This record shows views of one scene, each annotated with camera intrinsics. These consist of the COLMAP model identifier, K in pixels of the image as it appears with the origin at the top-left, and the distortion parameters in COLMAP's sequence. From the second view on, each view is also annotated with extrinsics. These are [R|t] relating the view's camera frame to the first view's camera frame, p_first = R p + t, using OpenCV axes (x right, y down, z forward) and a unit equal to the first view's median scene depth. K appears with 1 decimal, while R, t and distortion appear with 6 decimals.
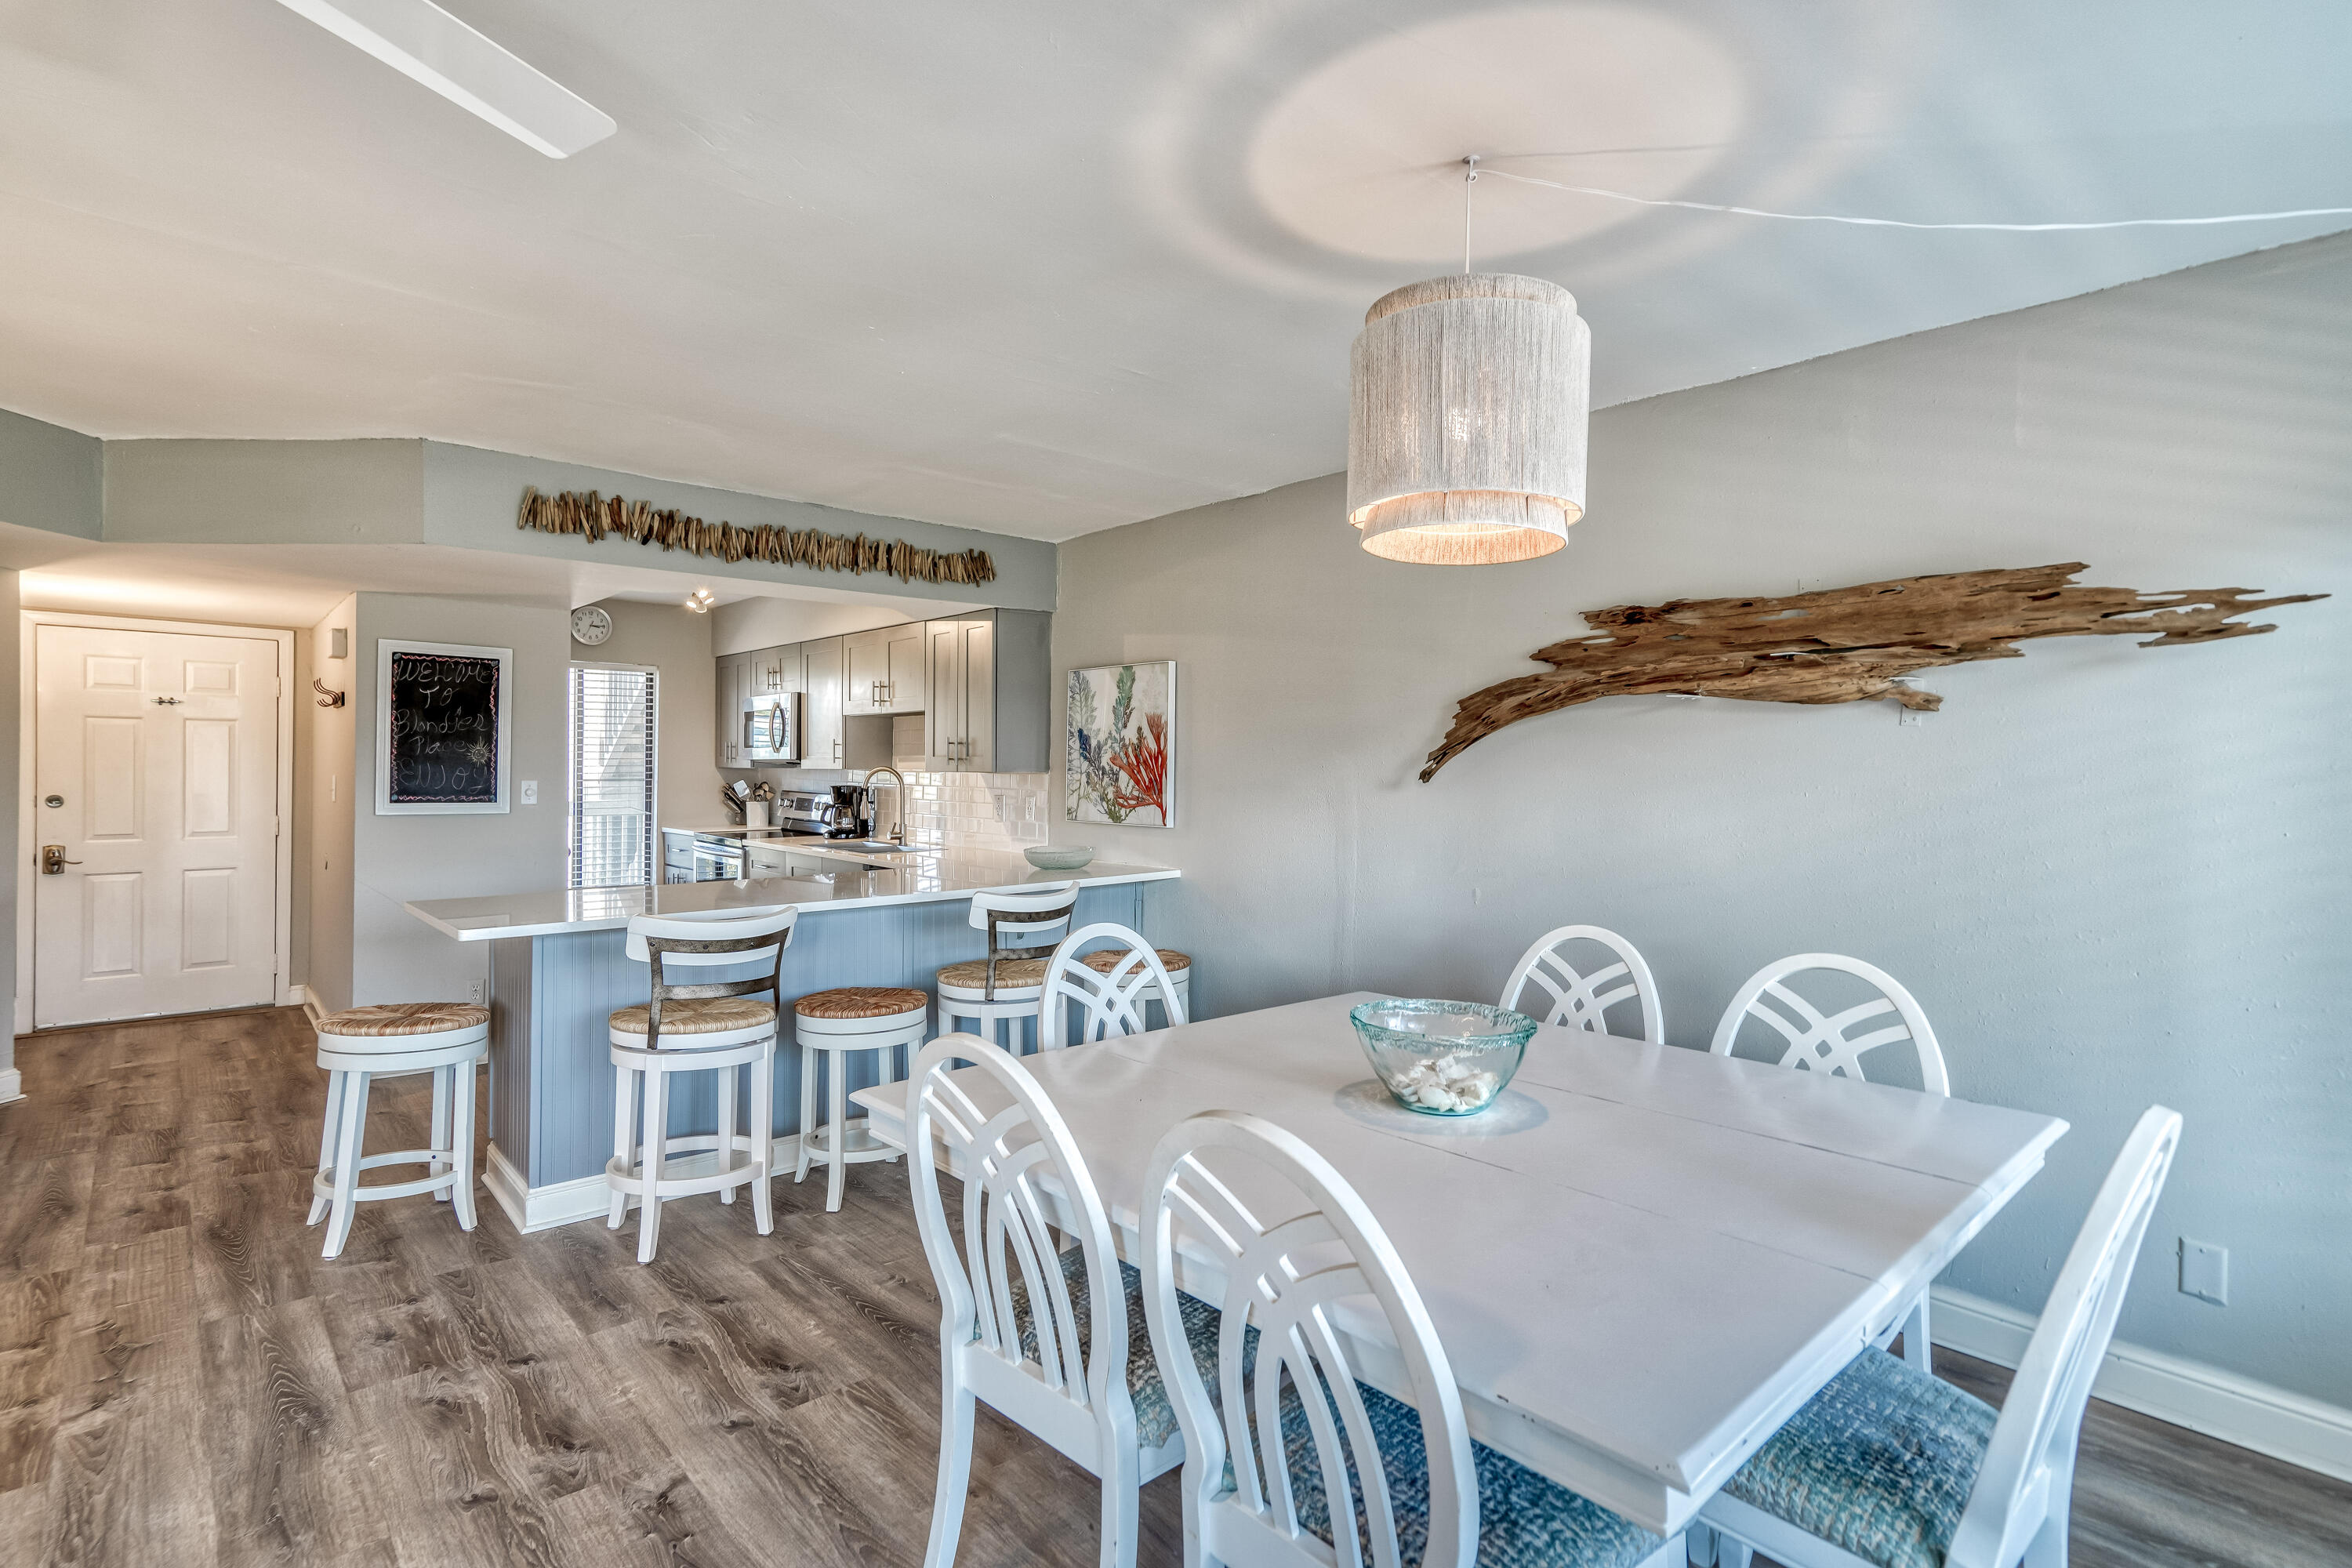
lens RADIAL K [[1148.9, 0, 1201.6], [0, 1148.9, 771.3], [0, 0, 1]] dist [0.000394, 0.001196]
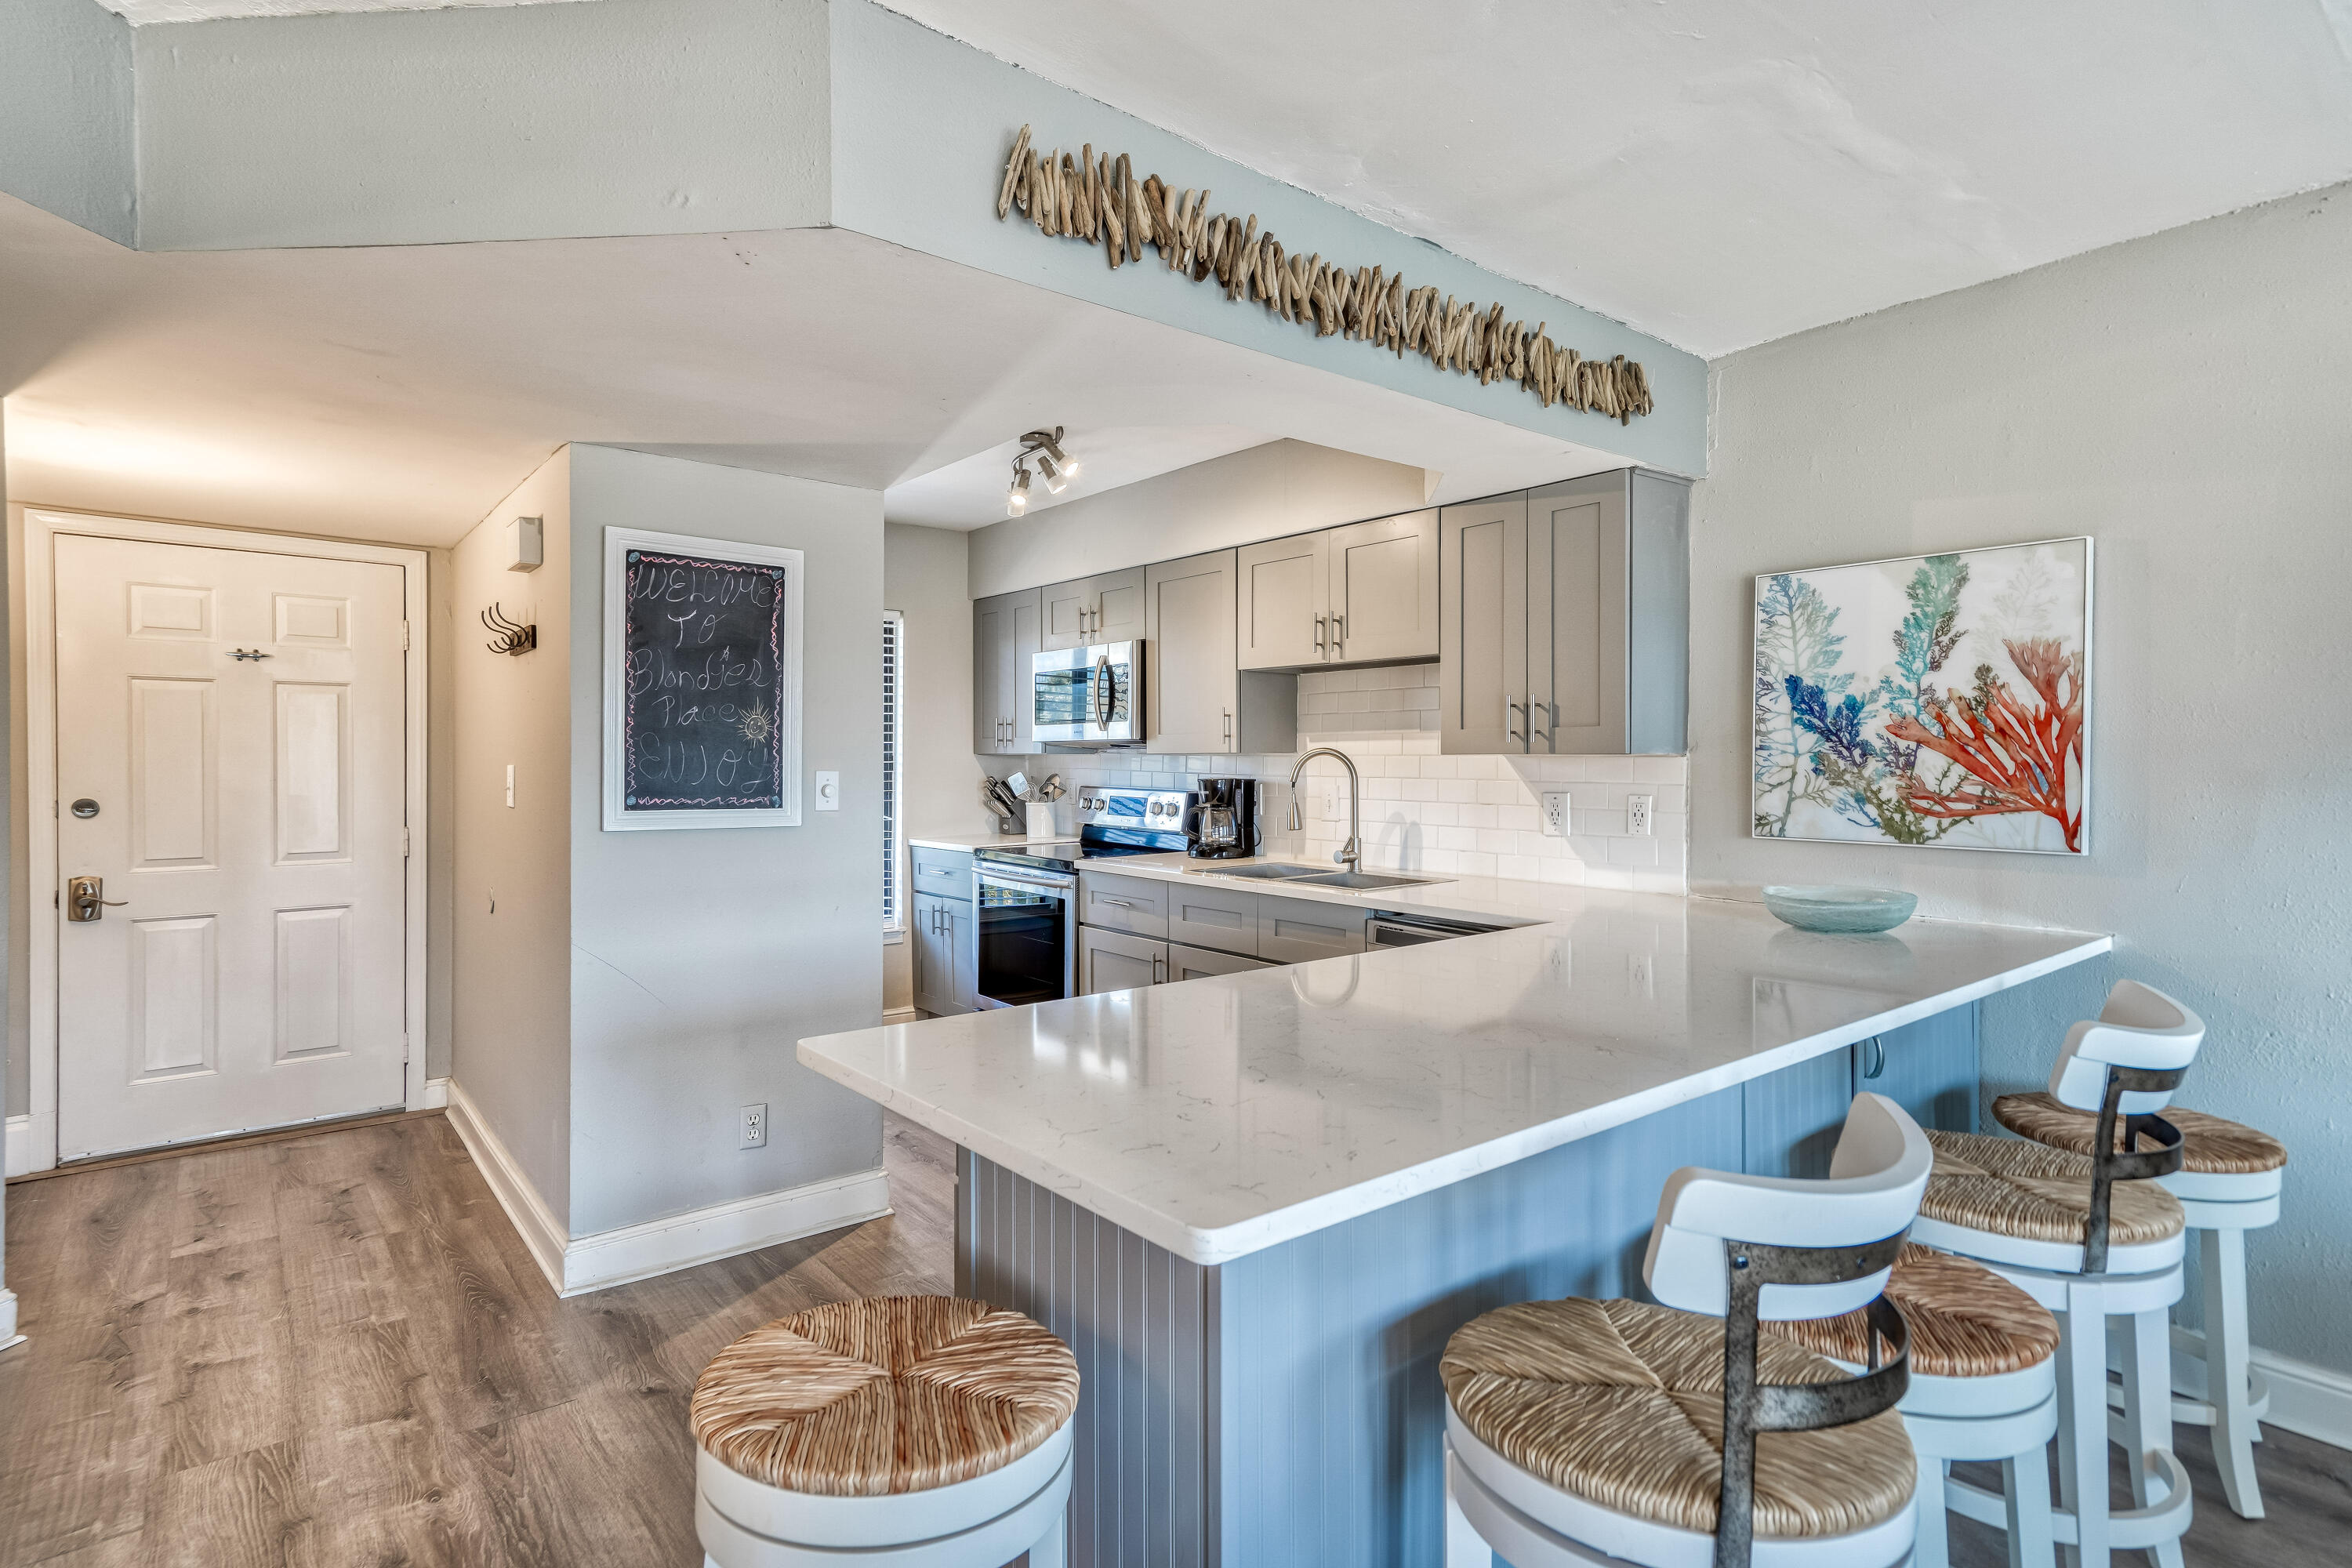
lens RADIAL K [[1148.9, 0, 1152.8], [0, 1148.9, 774.4], [0, 0, 1]] dist [0.000394, 0.001196]
pose [[0.998467, -0.003988, -0.055211, -0.397250], [0.004426, 0.999960, 0.007829, 0.005865], [0.055178, -0.008062, 0.998444, 0.424879]]
